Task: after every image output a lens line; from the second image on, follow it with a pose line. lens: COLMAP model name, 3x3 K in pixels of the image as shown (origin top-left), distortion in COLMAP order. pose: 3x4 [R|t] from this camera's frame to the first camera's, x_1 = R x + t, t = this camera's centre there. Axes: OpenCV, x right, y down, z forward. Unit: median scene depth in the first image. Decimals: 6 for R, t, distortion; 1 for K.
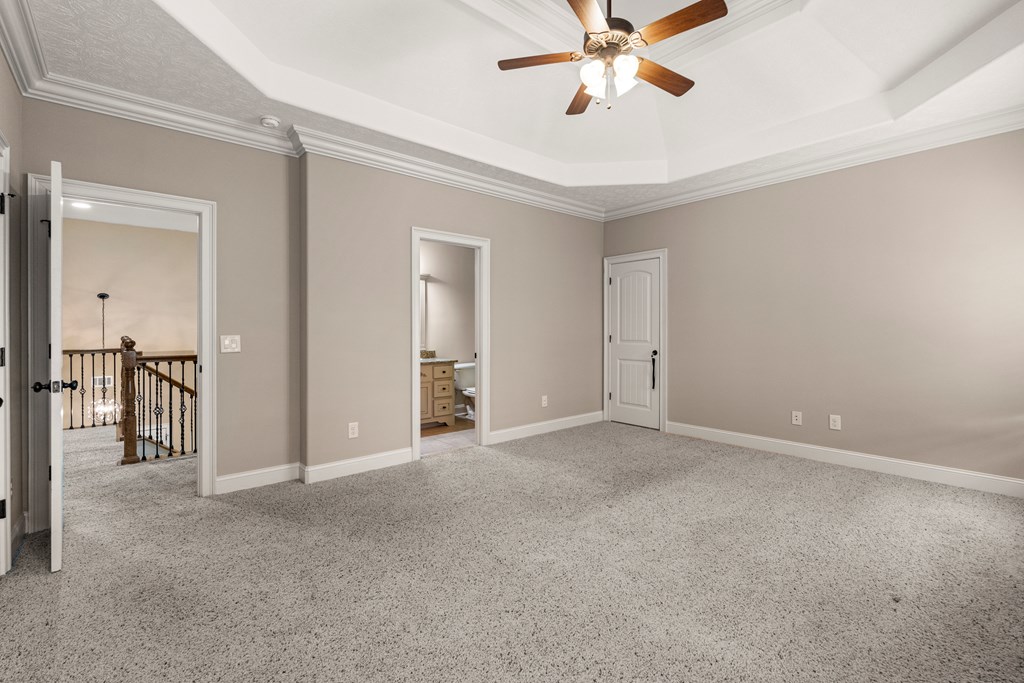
lens RADIAL K [[455.8, 0, 510.5], [0, 455.8, 339.1], [0, 0, 1]] dist [-0.002322, -0.000595]
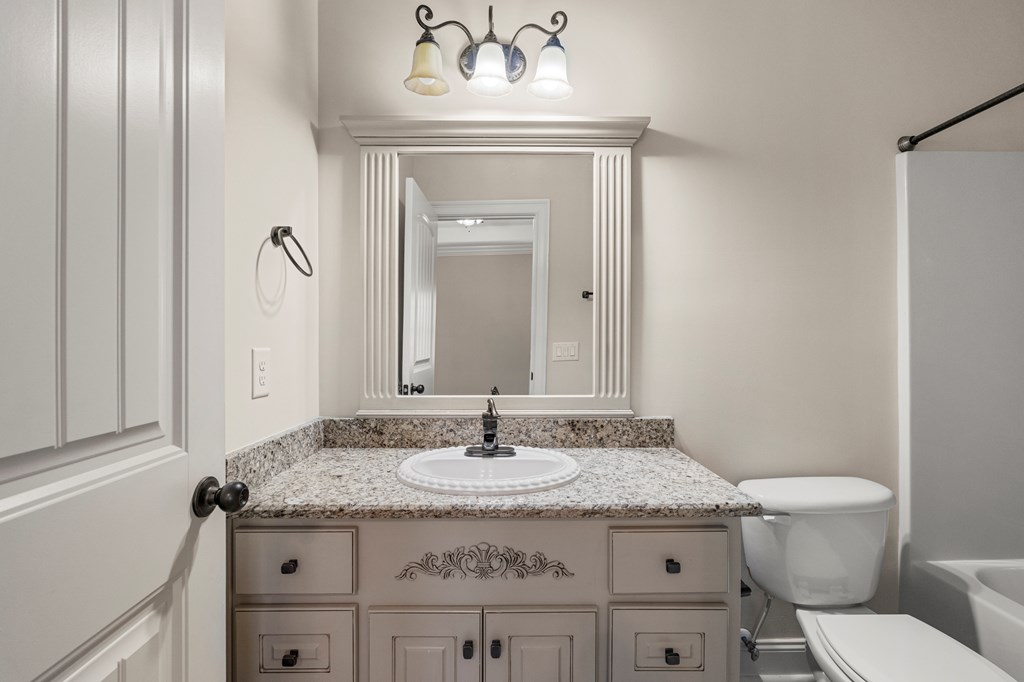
lens RADIAL K [[455.8, 0, 509.2], [0, 455.8, 343.5], [0, 0, 1]] dist [-0.002322, -0.000595]
pose [[0.757526, -0.004549, -0.652789, -0.070296], [-0.001138, 0.999965, -0.008290, -0.013989], [0.652804, 0.007023, 0.757494, 0.757841]]
